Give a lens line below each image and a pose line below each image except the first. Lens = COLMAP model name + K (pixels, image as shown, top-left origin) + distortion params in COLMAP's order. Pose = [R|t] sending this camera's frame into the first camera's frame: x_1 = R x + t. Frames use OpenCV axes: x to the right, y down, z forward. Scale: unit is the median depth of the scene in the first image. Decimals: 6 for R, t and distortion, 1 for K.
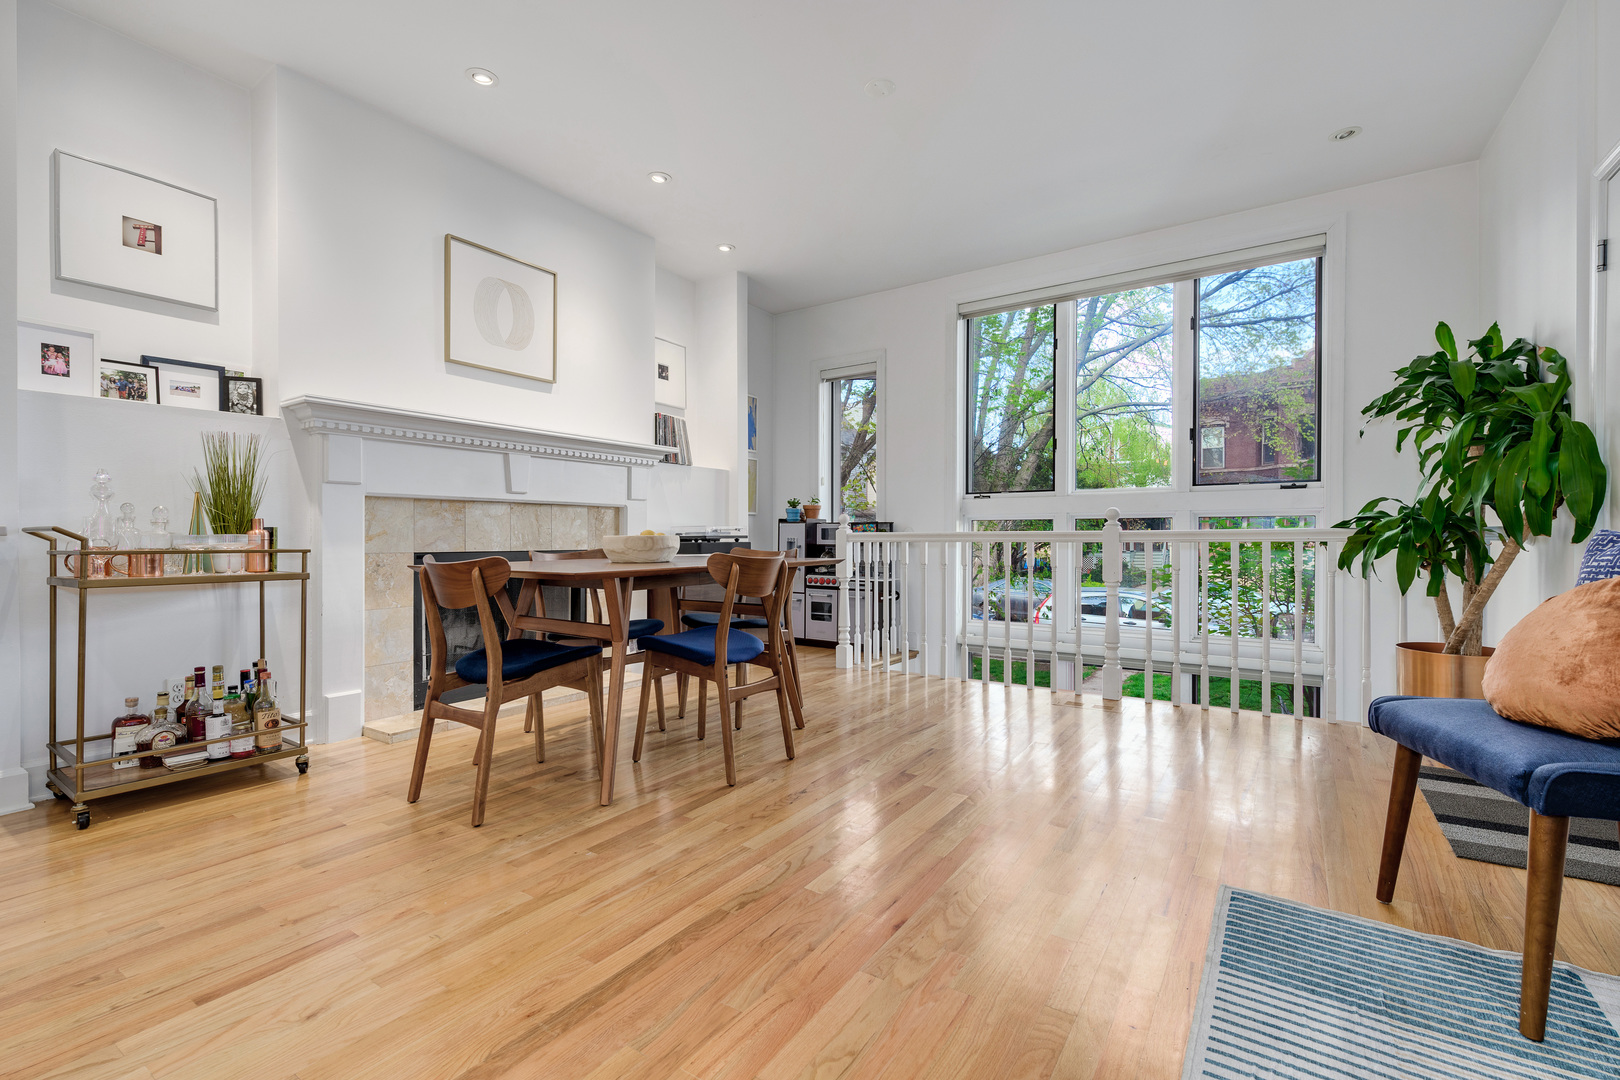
lens RADIAL K [[714.4, 0, 799.6], [0, 714.4, 538.2], [0, 0, 1]] dist [0.013691, 0.000195]
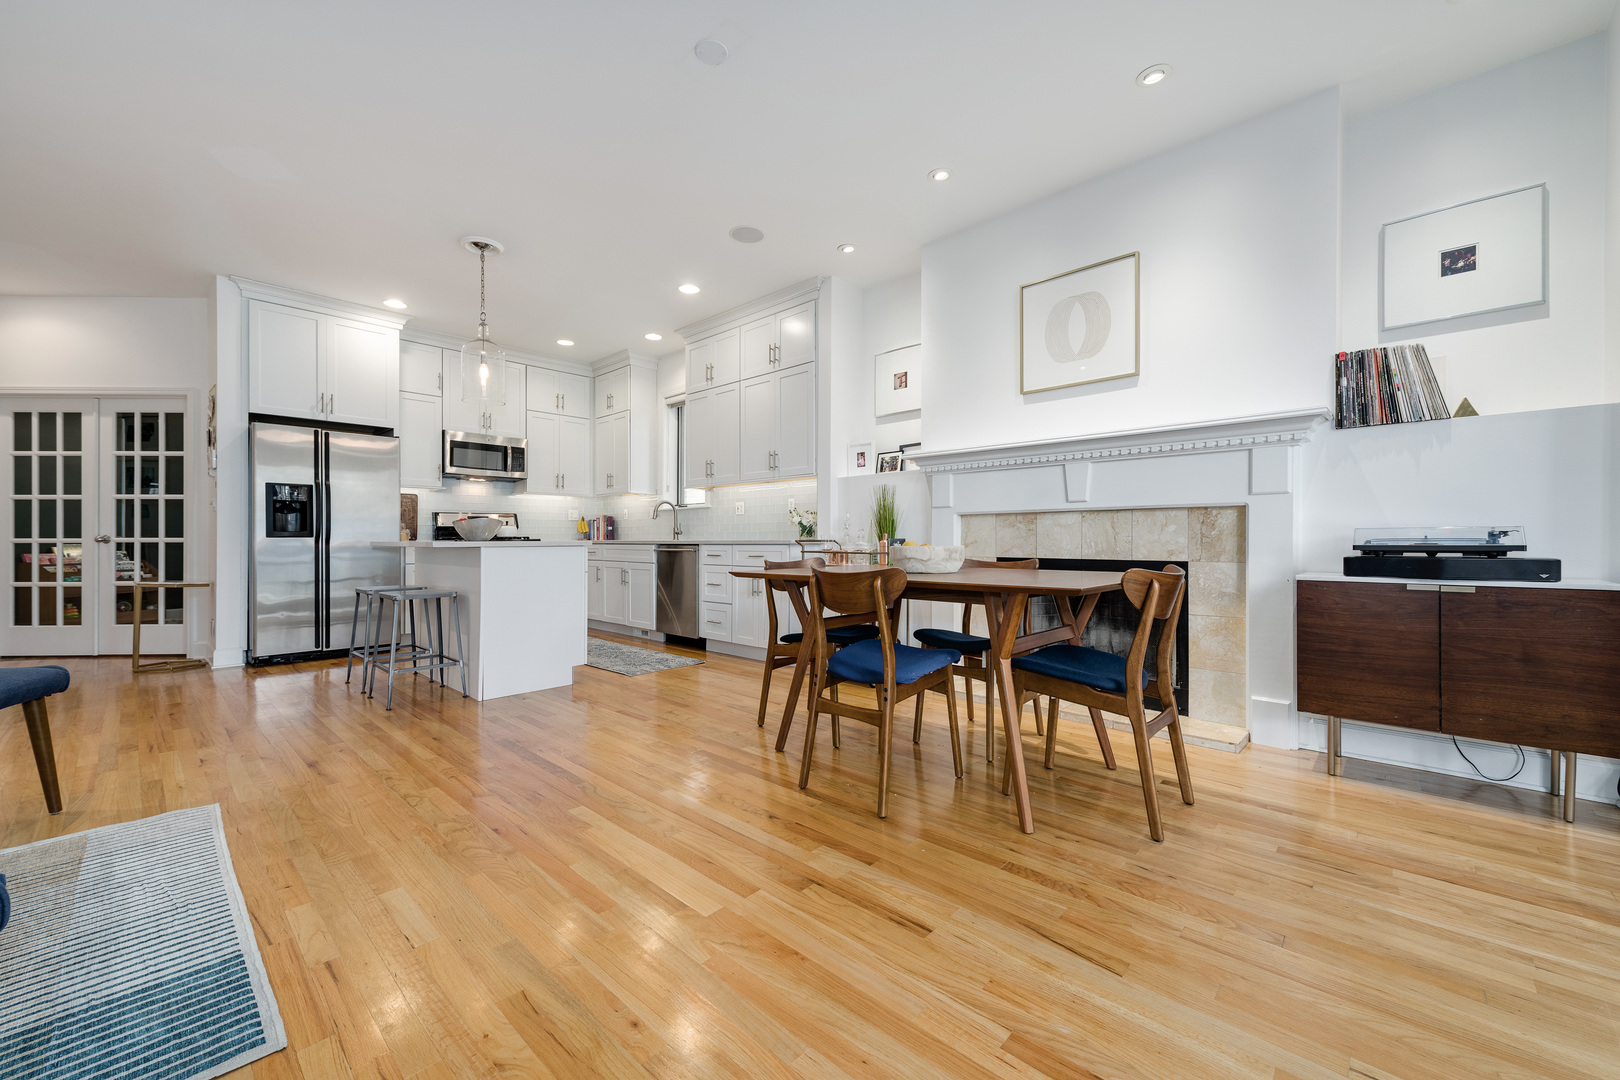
lens RADIAL K [[627.6, 0, 810.4], [0, 627.6, 537.3], [0, 0, 1]] dist [0.010615, -0.000260]
pose [[-0.147075, -0.002081, -0.989123, 0.554542], [0.000968, 0.999997, -0.002248, -0.011586], [0.989125, -0.001288, -0.147072, 0.785093]]
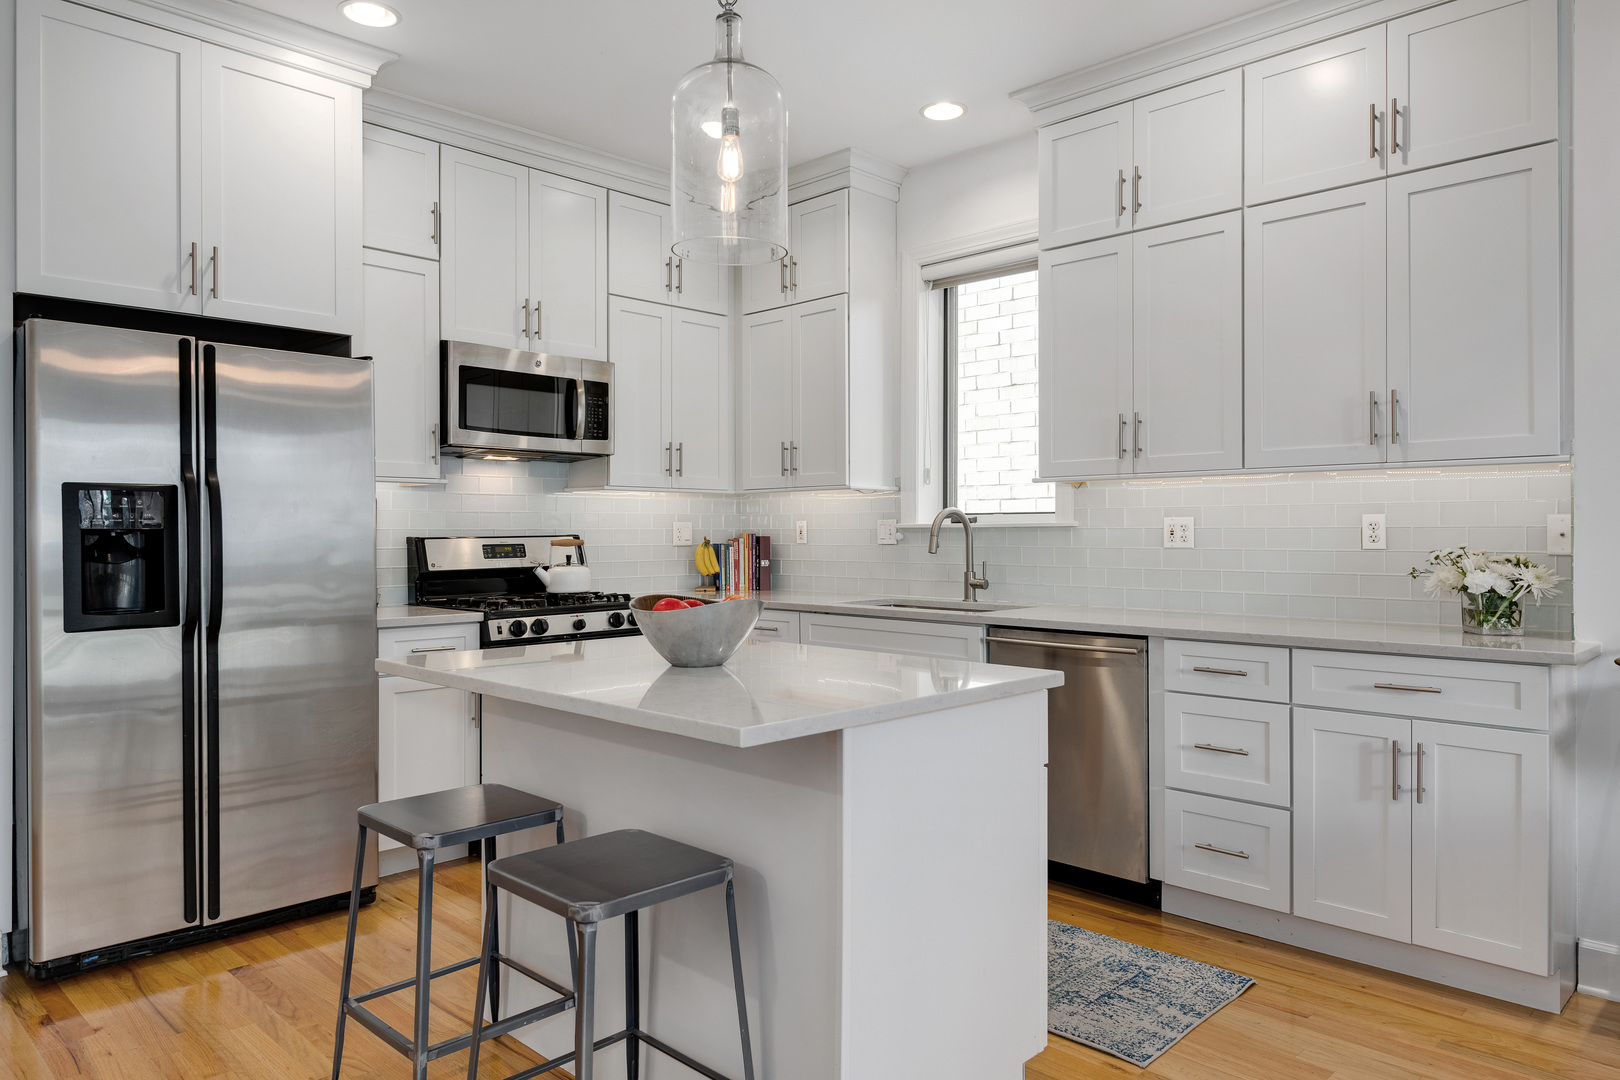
lens RADIAL K [[1075.0, 0, 820.9], [0, 1075.0, 533.8], [0, 0, 1]] dist [0.017521, -0.007493]
pose [[-0.172492, 0.002403, -0.985008, 0.154863], [-0.000714, 0.999996, 0.002564, -0.089403], [0.985011, 0.001145, -0.172490, 0.212709]]
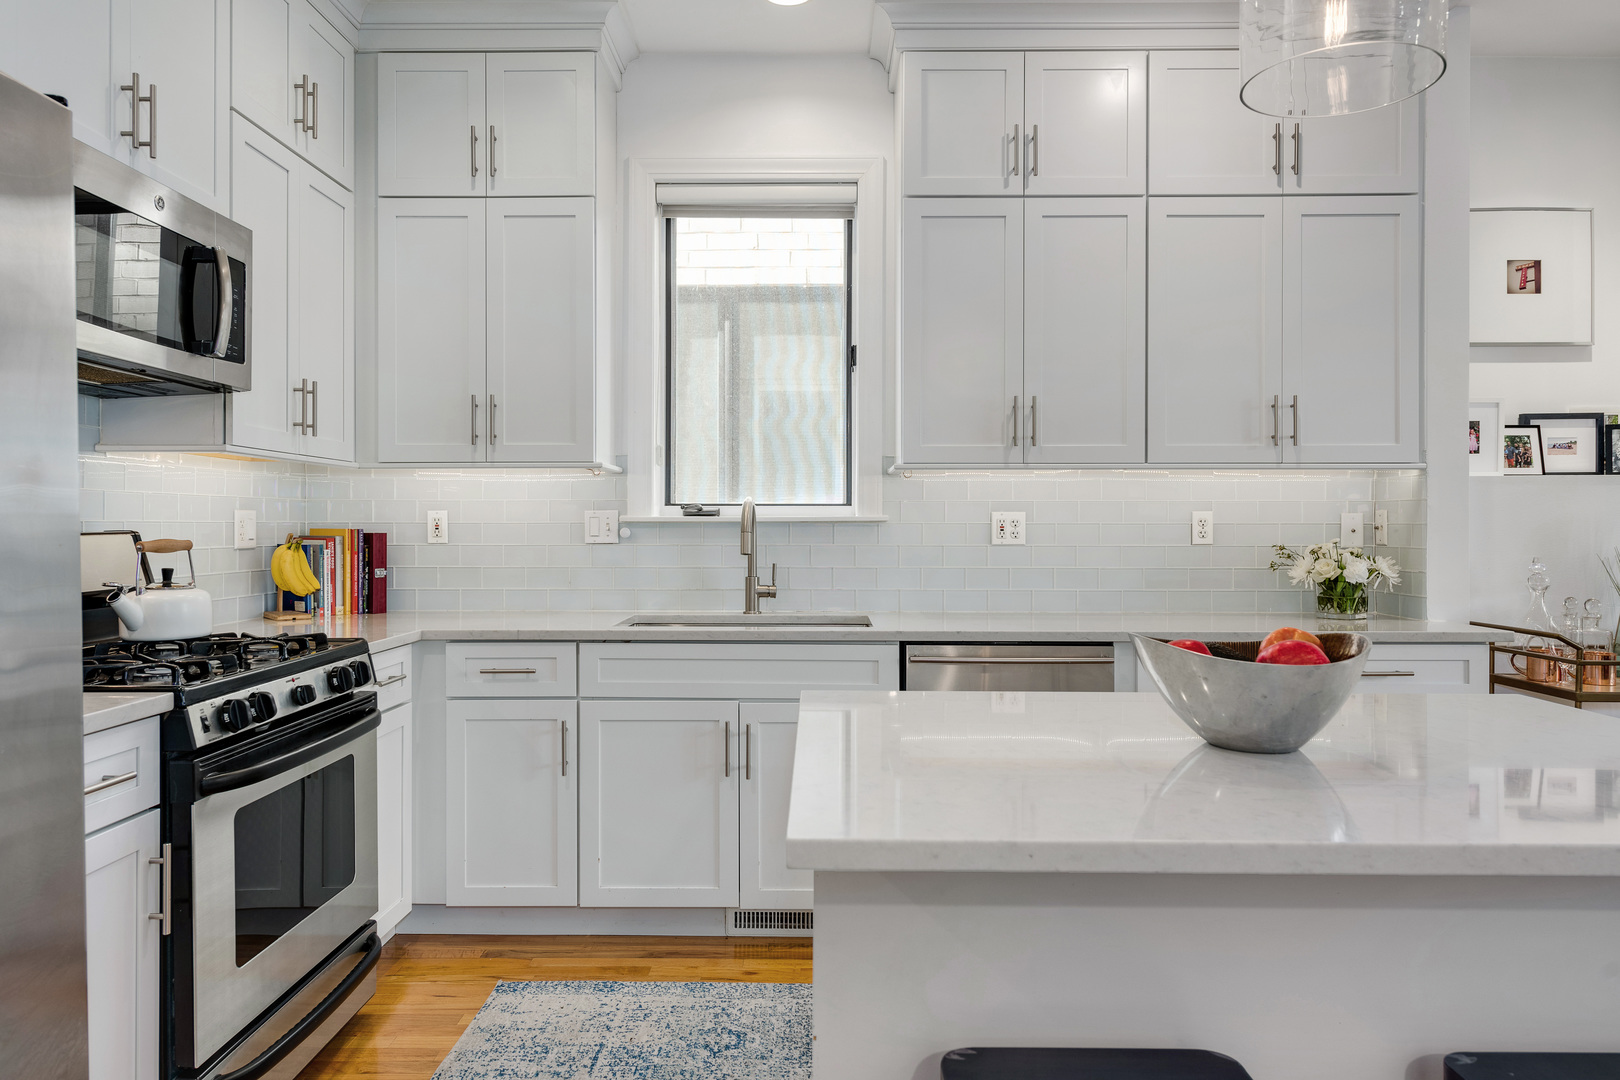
lens RADIAL K [[1075.0, 0, 811.8], [0, 1075.0, 528.1], [0, 0, 1]] dist [0.017521, -0.007493]
pose [[0.558603, 0.001835, -0.829433, -0.238161], [-0.002982, 0.999996, 0.000203, -0.088093], [0.829430, 0.002360, 0.558606, -0.341127]]
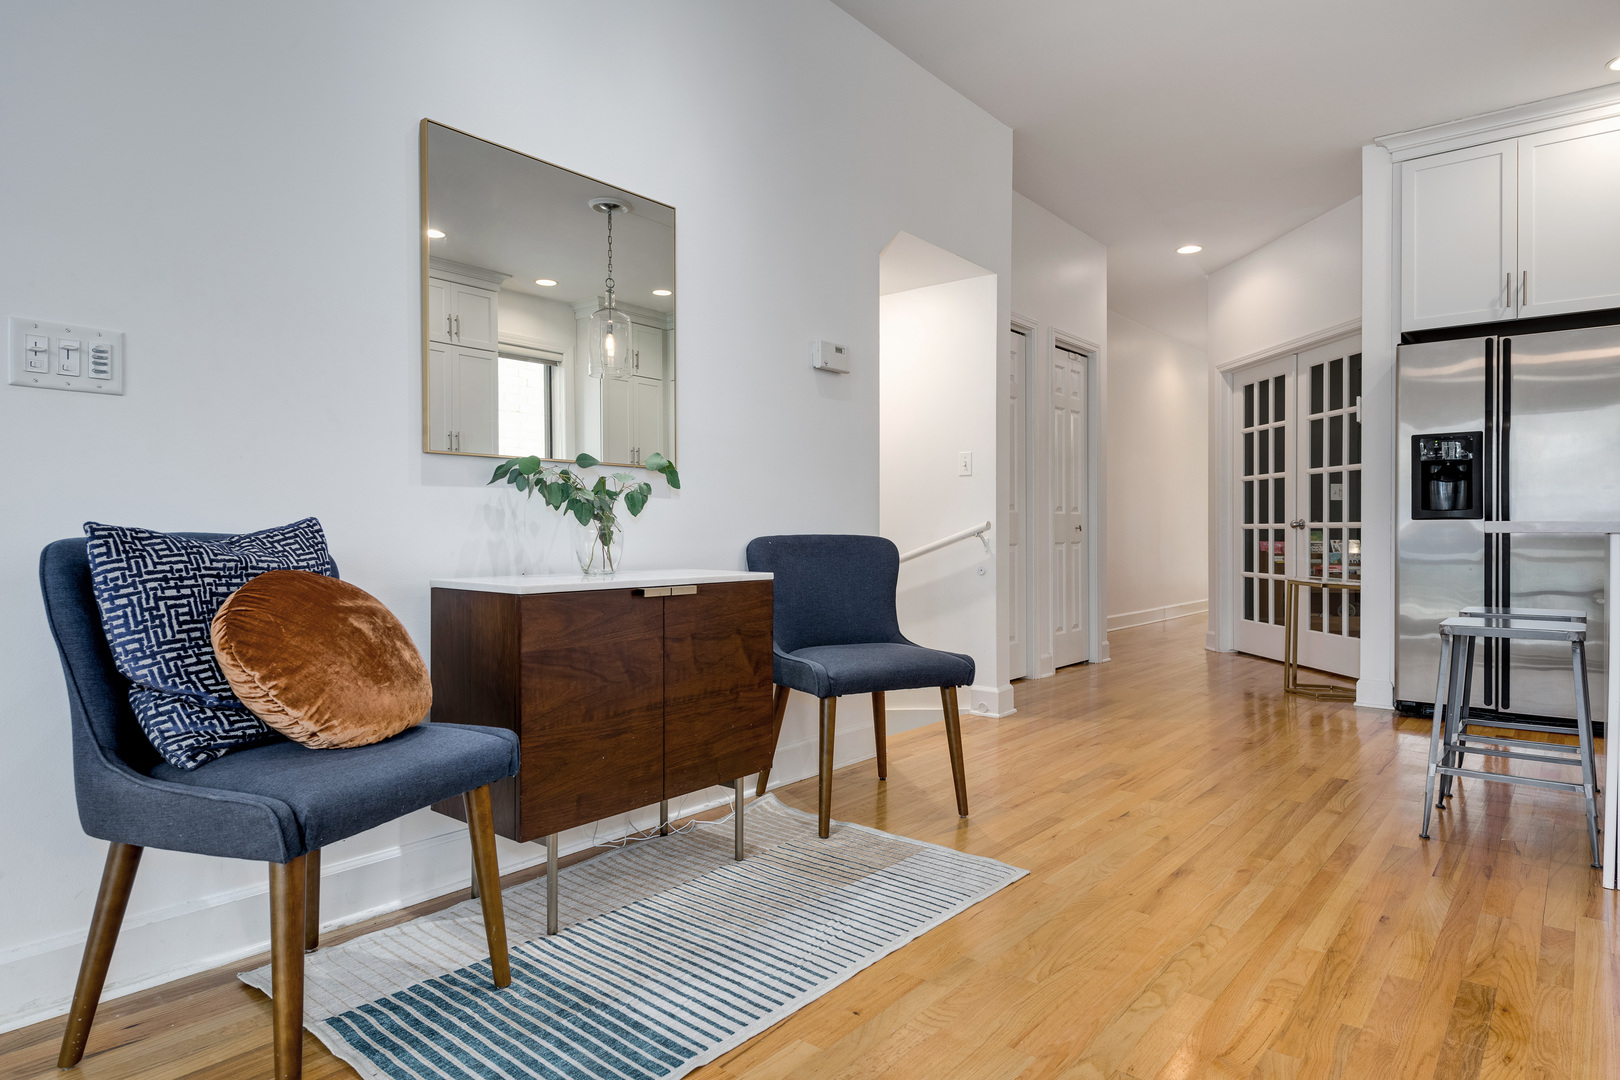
lens RADIAL K [[941.8, 0, 813.1], [0, 941.8, 530.8], [0, 0, 1]] dist [0.004109, 0.000172]
pose [[-0.996478, -0.001765, 0.083833, 0.143515], [-0.001652, 0.999998, 0.001425, -0.001182], [-0.083835, 0.001281, -0.996479, 0.812303]]
